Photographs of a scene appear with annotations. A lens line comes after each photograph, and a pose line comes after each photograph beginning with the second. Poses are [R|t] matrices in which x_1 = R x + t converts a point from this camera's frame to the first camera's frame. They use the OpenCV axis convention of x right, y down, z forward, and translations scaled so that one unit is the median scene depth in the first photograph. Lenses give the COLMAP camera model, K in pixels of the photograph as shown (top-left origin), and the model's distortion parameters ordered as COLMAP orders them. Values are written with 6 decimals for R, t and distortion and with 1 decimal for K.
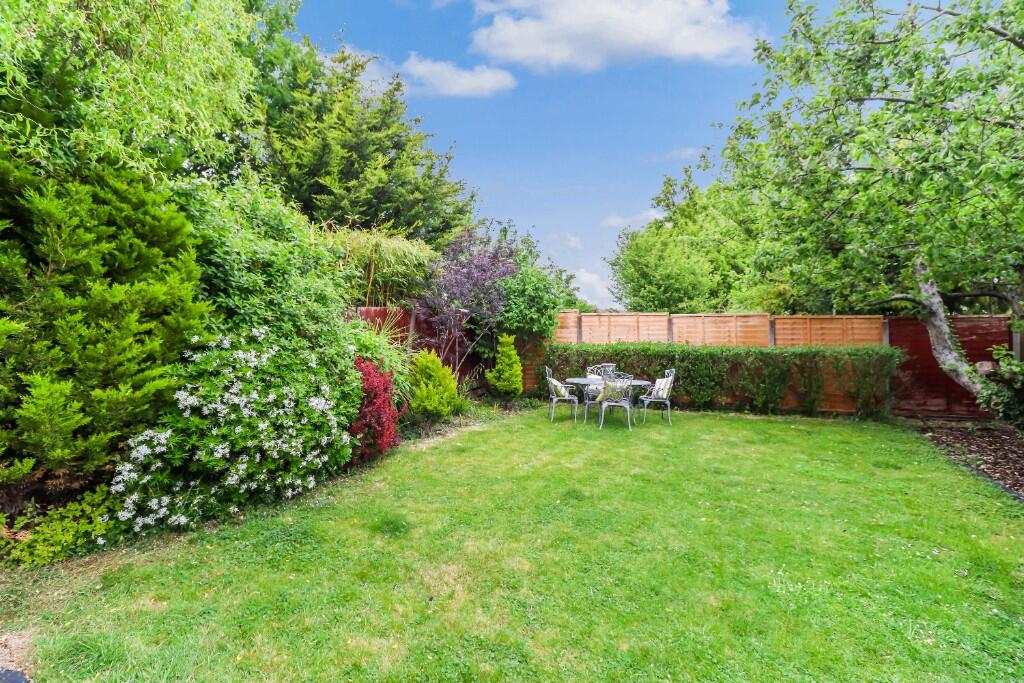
lens RADIAL K [[476.8, 0, 491.7], [0, 476.8, 331.0], [0, 0, 1]] dist [-0.000835, -0.000645]
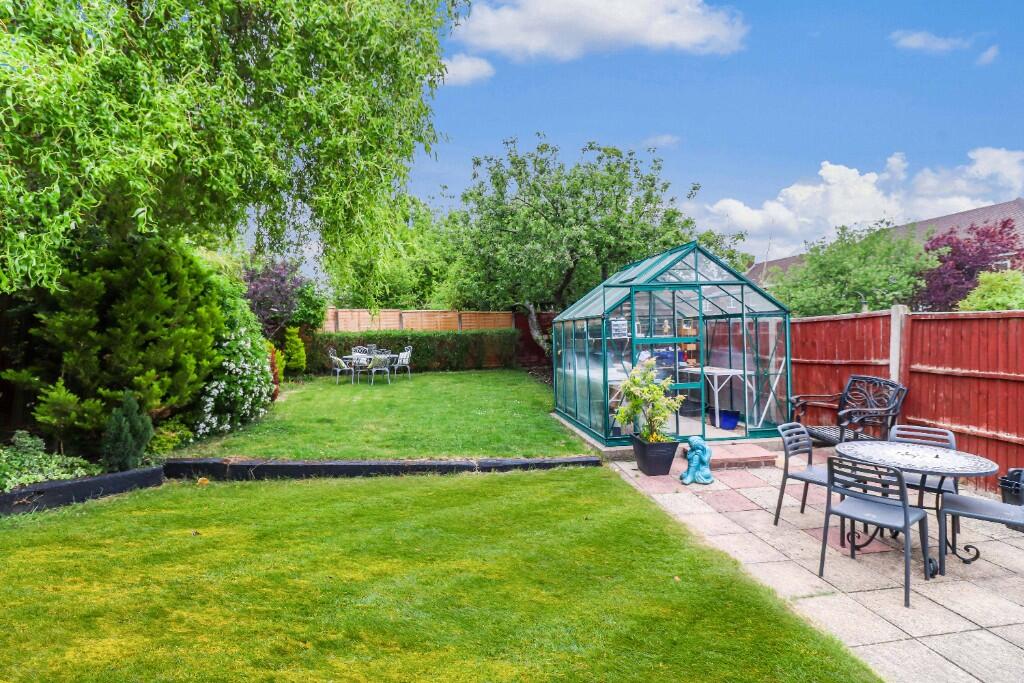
lens RADIAL K [[476.8, 0, 491.7], [0, 476.8, 331.0], [0, 0, 1]] dist [-0.000835, -0.000645]
pose [[0.805345, -0.027422, 0.592171, -0.321148], [0.010977, 0.999448, 0.031354, -0.016680], [-0.592704, -0.018751, 0.805202, -0.420809]]
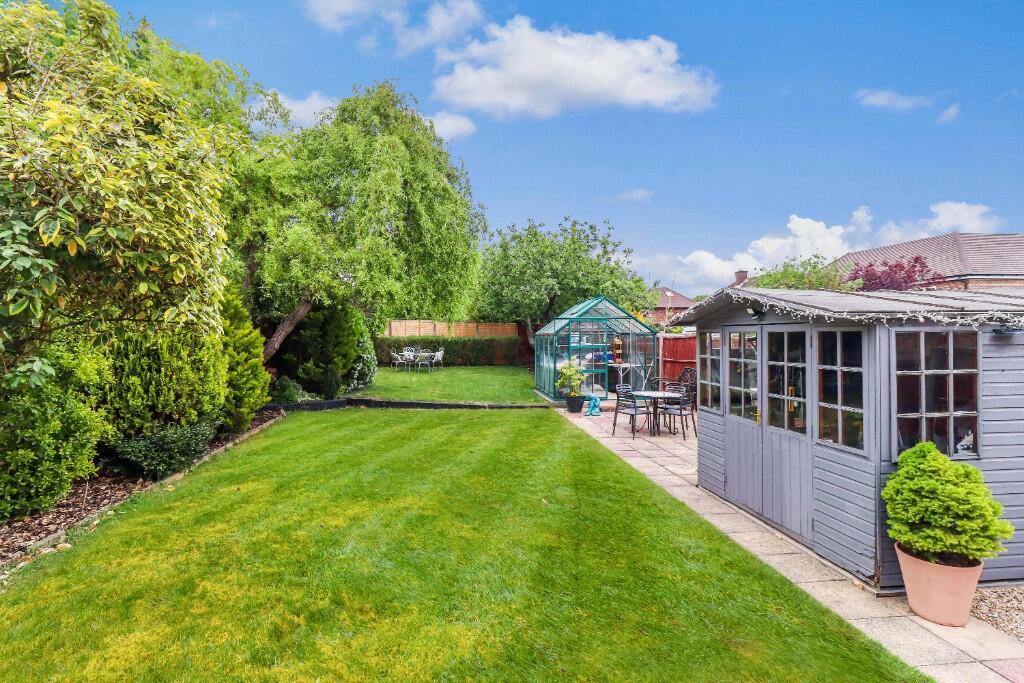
lens RADIAL K [[476.8, 0, 491.7], [0, 476.8, 331.0], [0, 0, 1]] dist [-0.000835, -0.000645]
pose [[0.822406, -0.008473, 0.568838, -0.682608], [-0.007013, 0.999662, 0.025029, -0.054904], [-0.568858, -0.024573, 0.822069, -0.953844]]
